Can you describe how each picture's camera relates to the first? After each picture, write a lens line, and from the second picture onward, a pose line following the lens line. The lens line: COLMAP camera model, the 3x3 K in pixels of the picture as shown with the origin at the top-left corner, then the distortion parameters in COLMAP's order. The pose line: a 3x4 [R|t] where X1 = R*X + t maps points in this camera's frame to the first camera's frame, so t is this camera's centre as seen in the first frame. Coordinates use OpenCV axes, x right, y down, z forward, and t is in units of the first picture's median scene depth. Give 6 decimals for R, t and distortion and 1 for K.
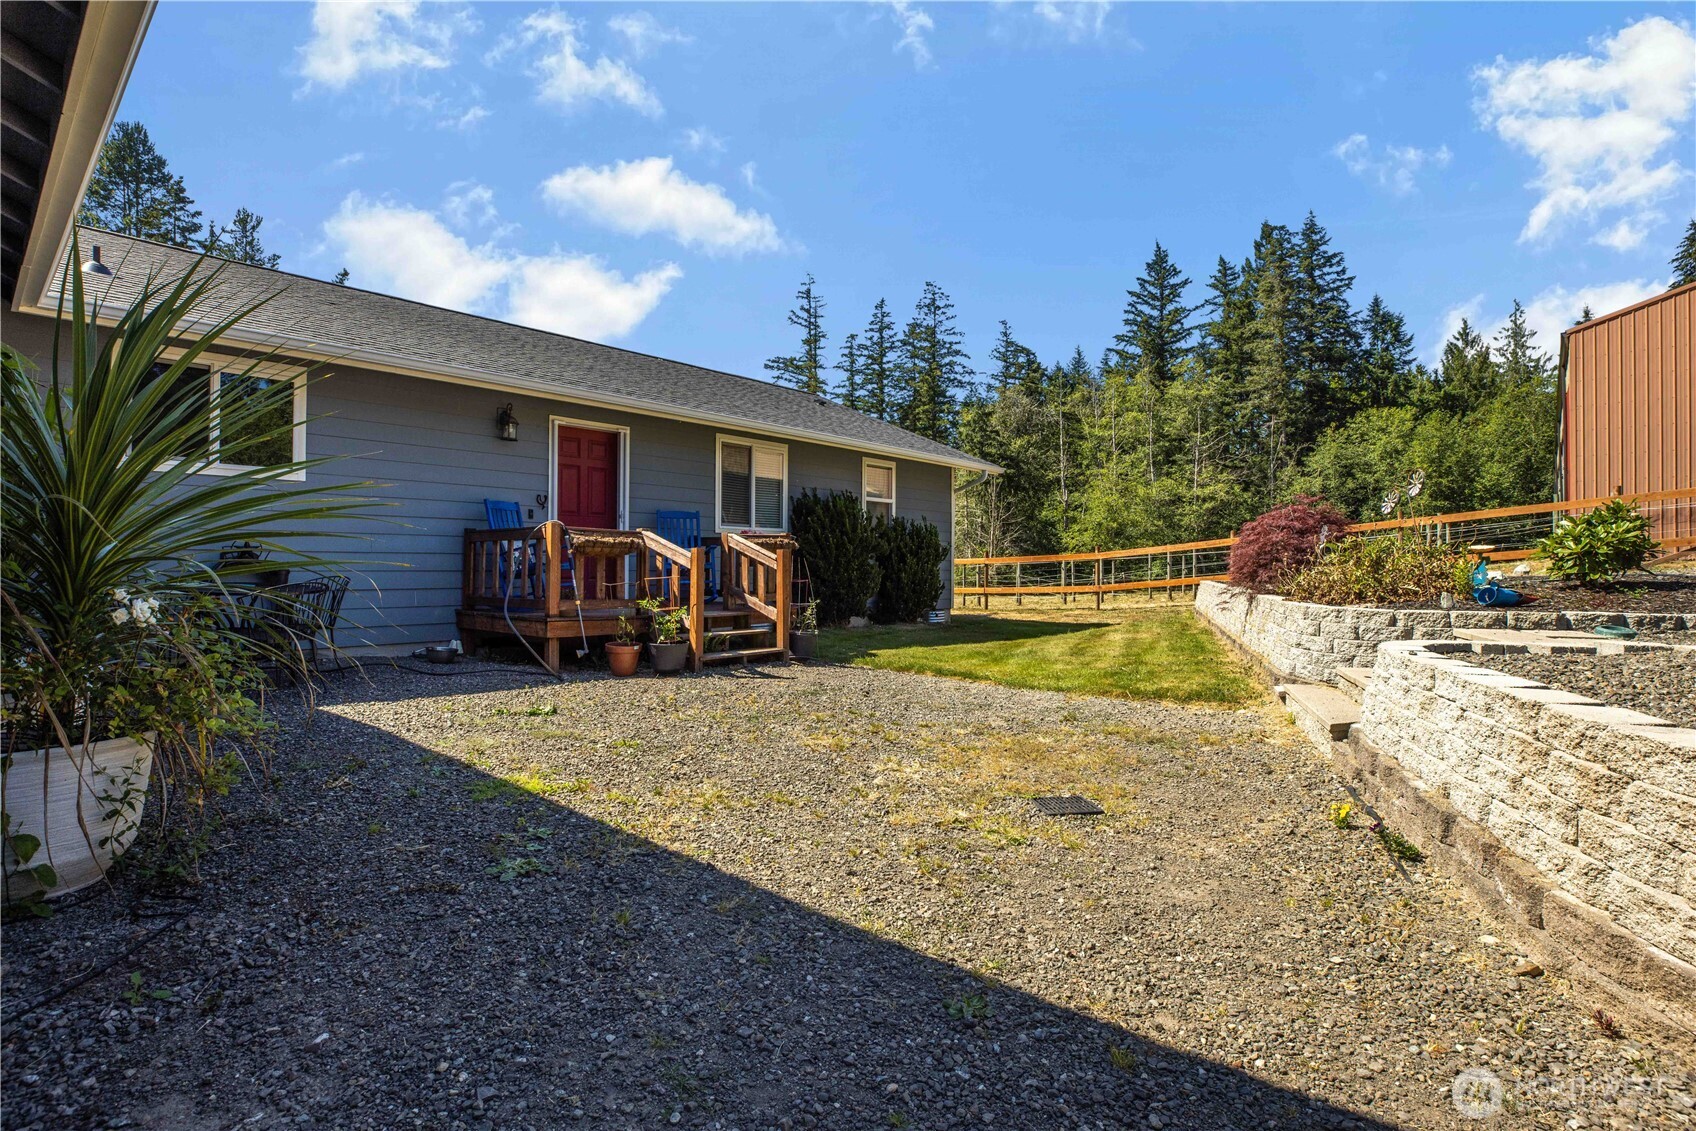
lens RADIAL K [[802.7, 0, 842.4], [0, 802.7, 565.7], [0, 0, 1]] dist [-0.055969, 0.017181]
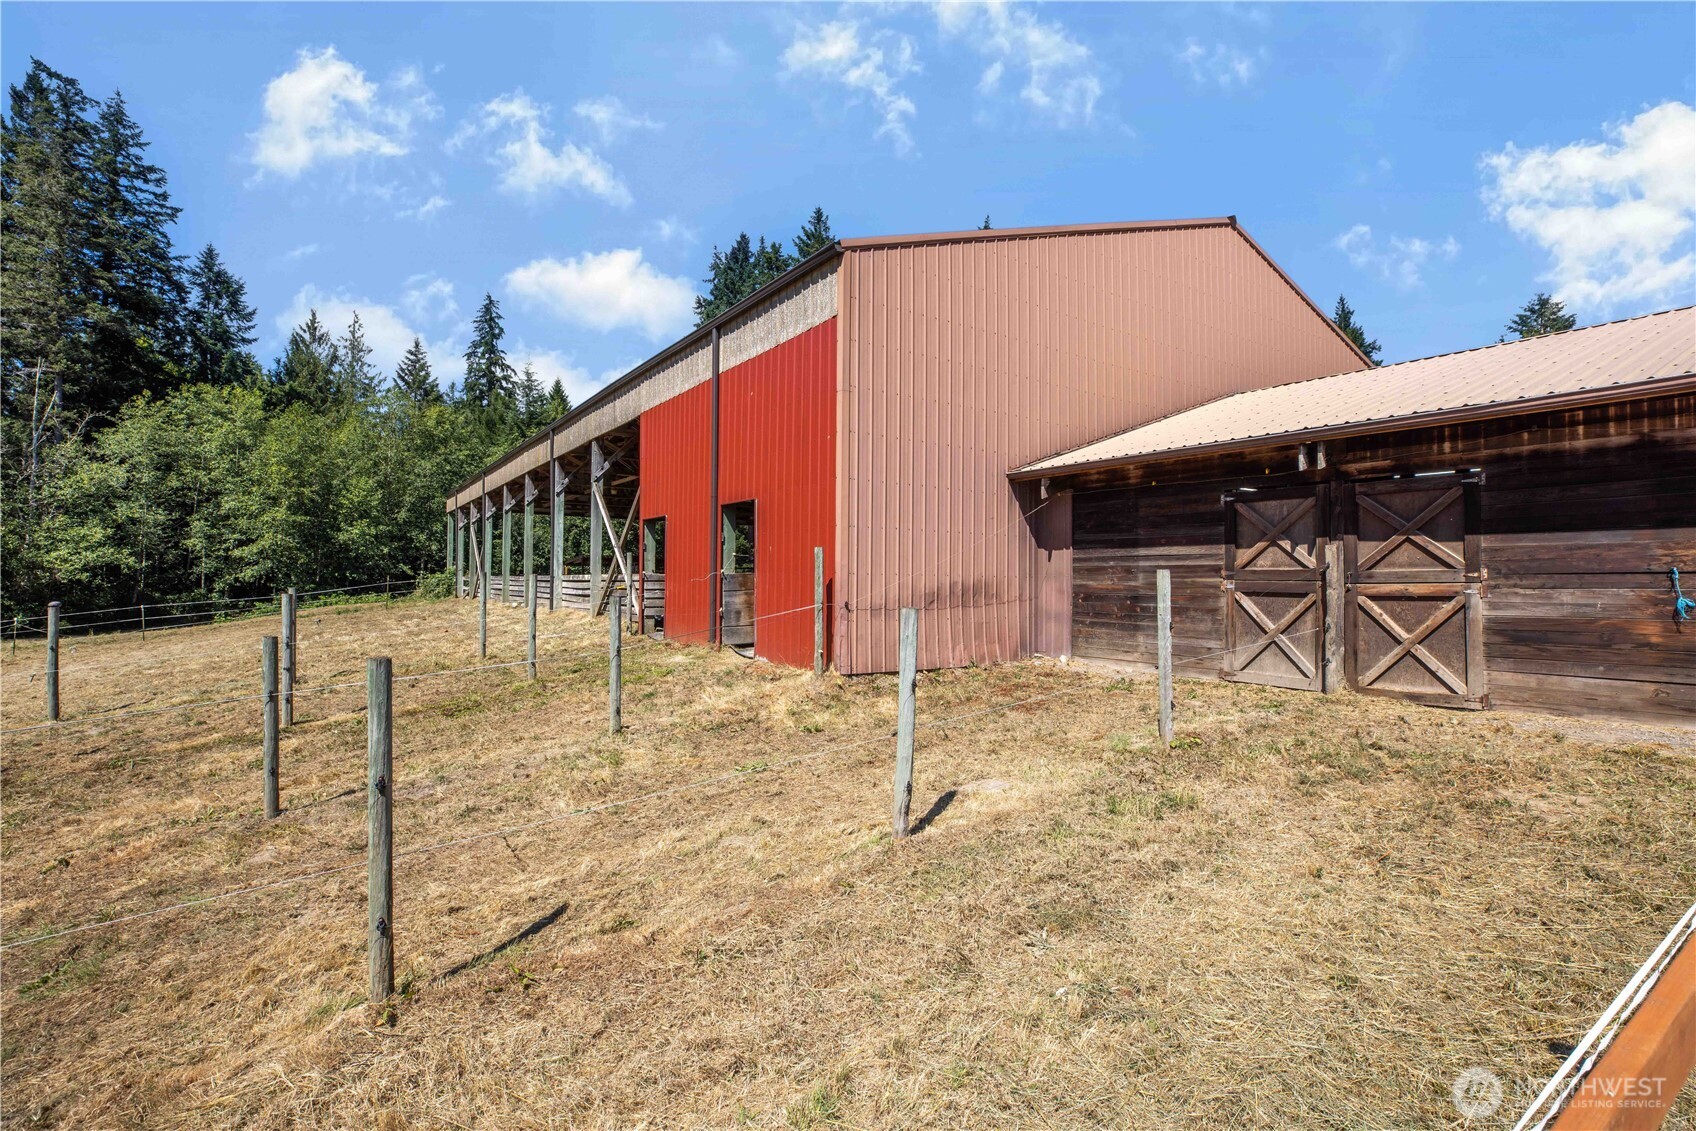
lens RADIAL K [[783.8, 0, 841.8], [0, 783.8, 562.8], [0, 0, 1]] dist [-0.047700, 0.016087]
pose [[0.234373, 0.021270, 0.971914, 0.098672], [-0.007529, 0.999770, -0.020064, -0.017225], [-0.972118, -0.002615, 0.234479, 0.207516]]
